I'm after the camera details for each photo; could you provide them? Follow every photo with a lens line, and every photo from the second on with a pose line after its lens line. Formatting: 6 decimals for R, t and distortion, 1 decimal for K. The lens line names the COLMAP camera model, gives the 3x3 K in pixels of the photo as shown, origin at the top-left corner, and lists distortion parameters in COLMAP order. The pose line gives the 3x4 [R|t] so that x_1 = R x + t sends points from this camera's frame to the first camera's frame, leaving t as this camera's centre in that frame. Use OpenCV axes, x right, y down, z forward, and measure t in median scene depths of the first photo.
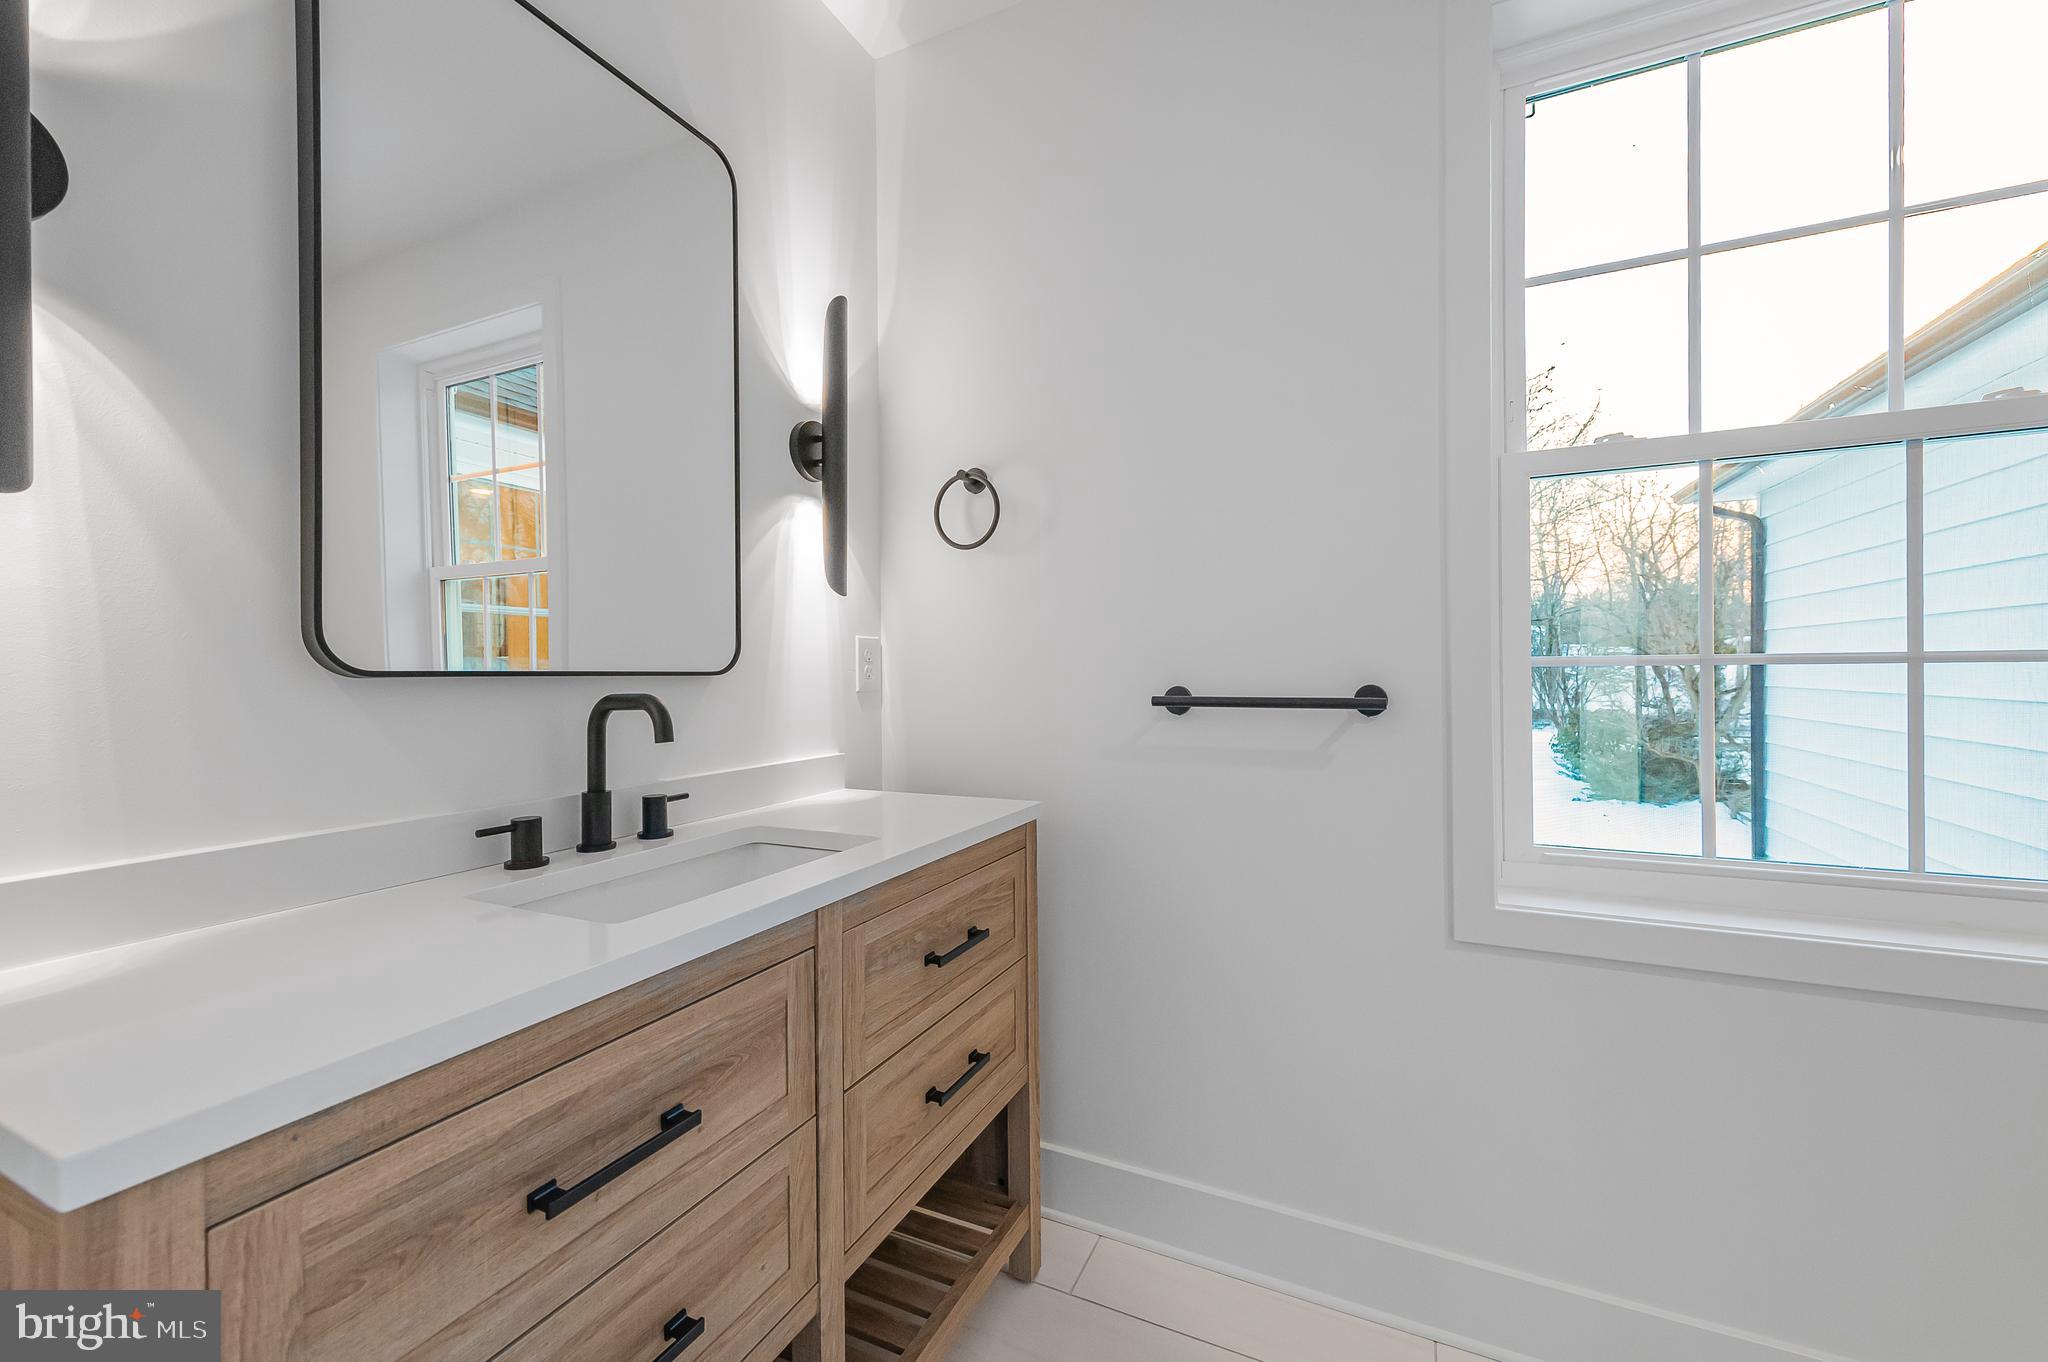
lens RADIAL K [[803.0, 0, 1031.1], [0, 803.0, 671.3], [0, 0, 1]] dist [0.007953, -0.000250]
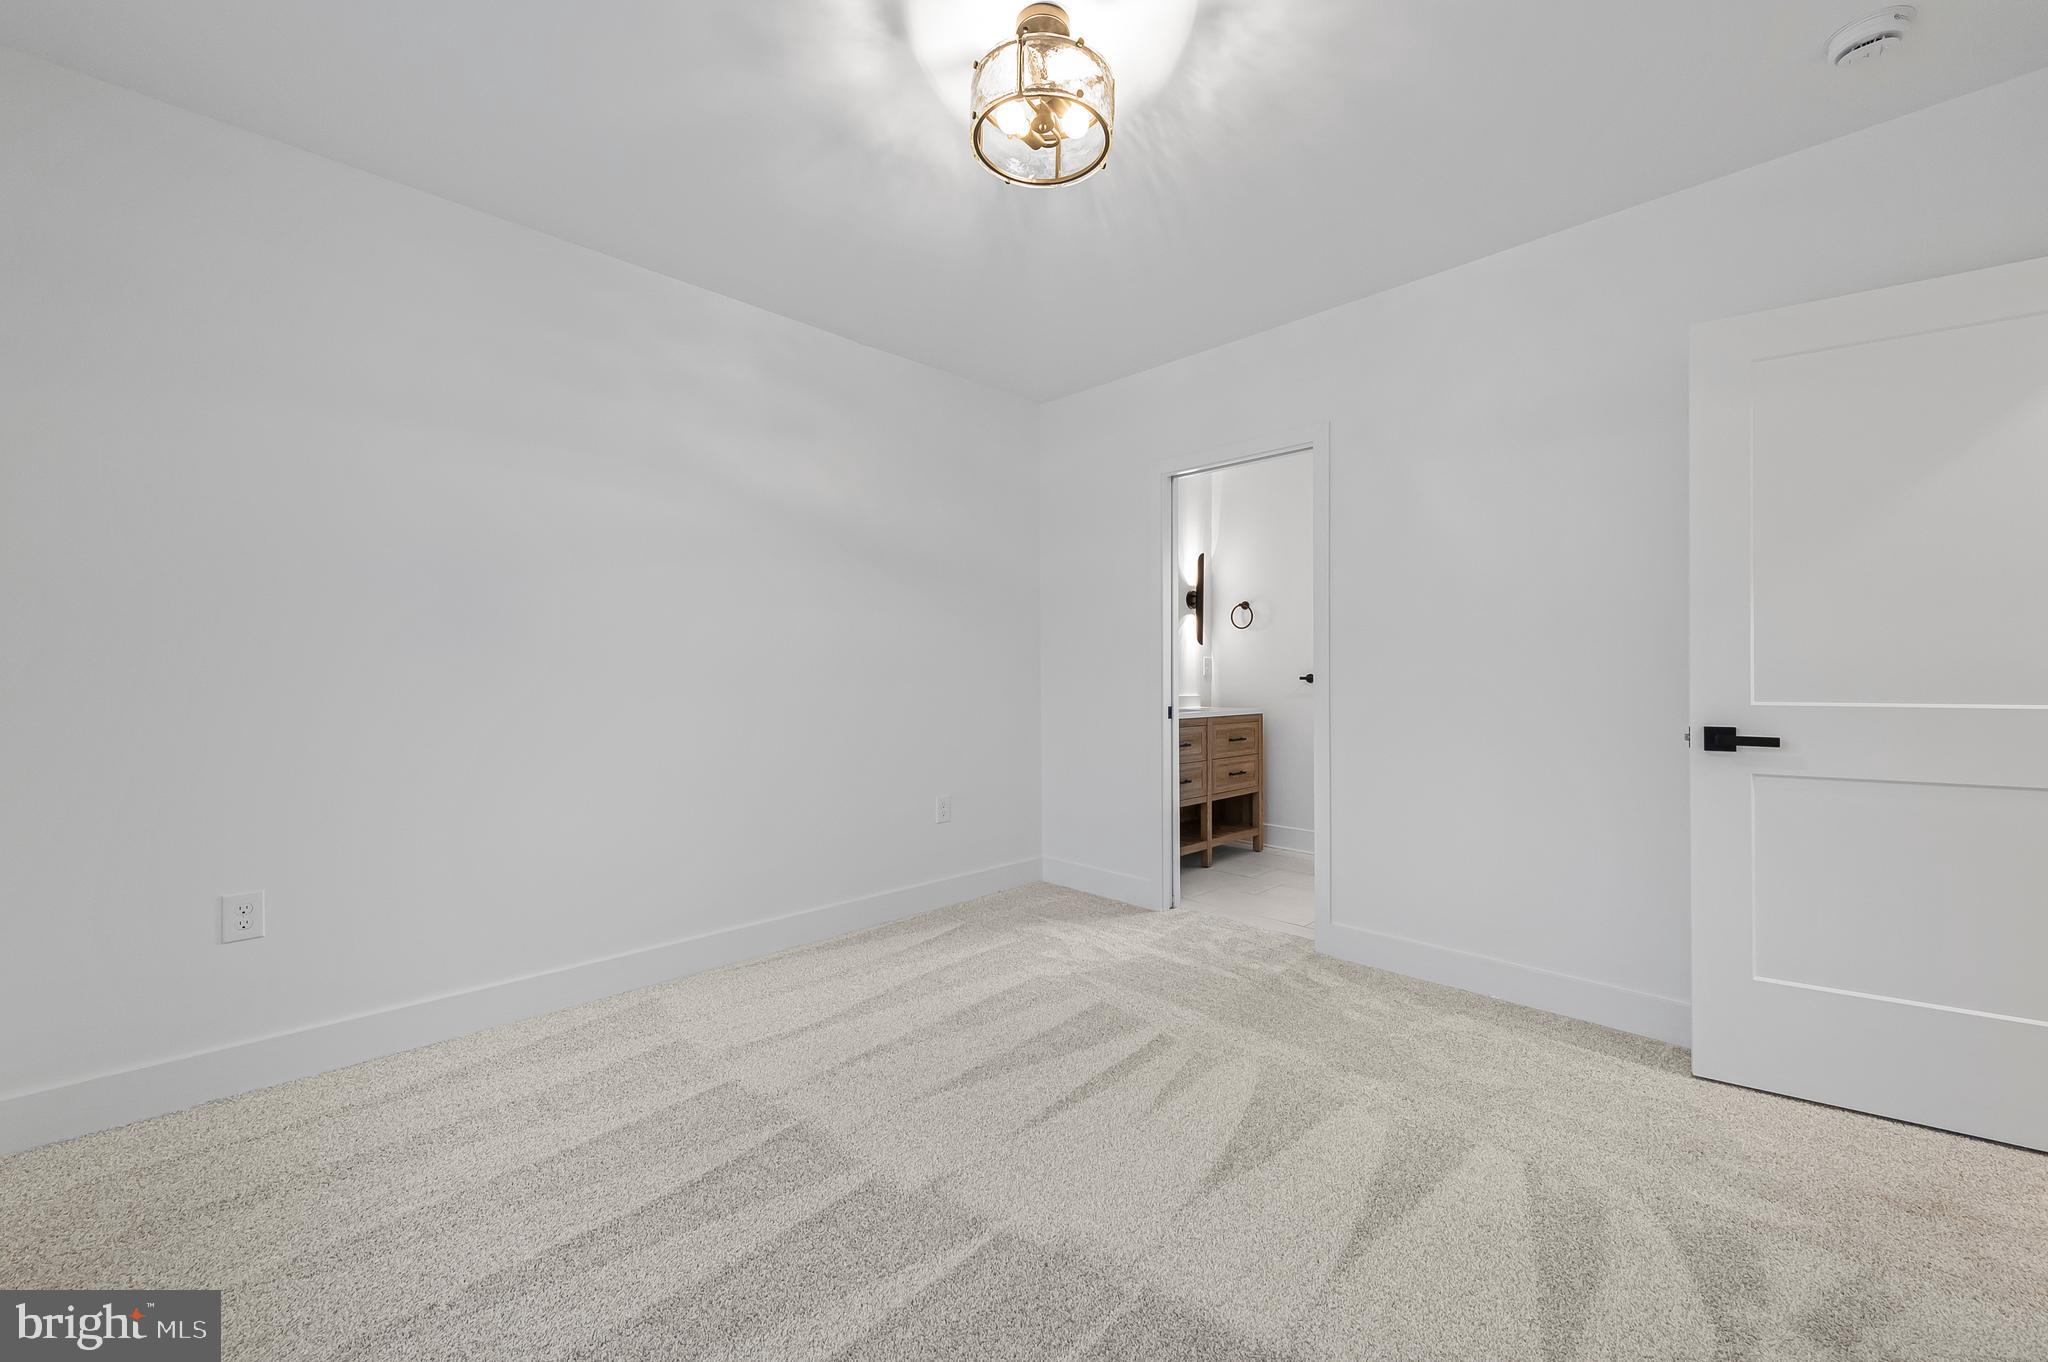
lens RADIAL K [[803.0, 0, 1031.1], [0, 803.0, 671.3], [0, 0, 1]] dist [0.007953, -0.000250]
pose [[0.939390, 0.005863, -0.342799, 0.225503], [-0.005830, 0.999982, 0.001126, 0.012562], [0.342800, 0.000940, 0.939408, -2.246711]]
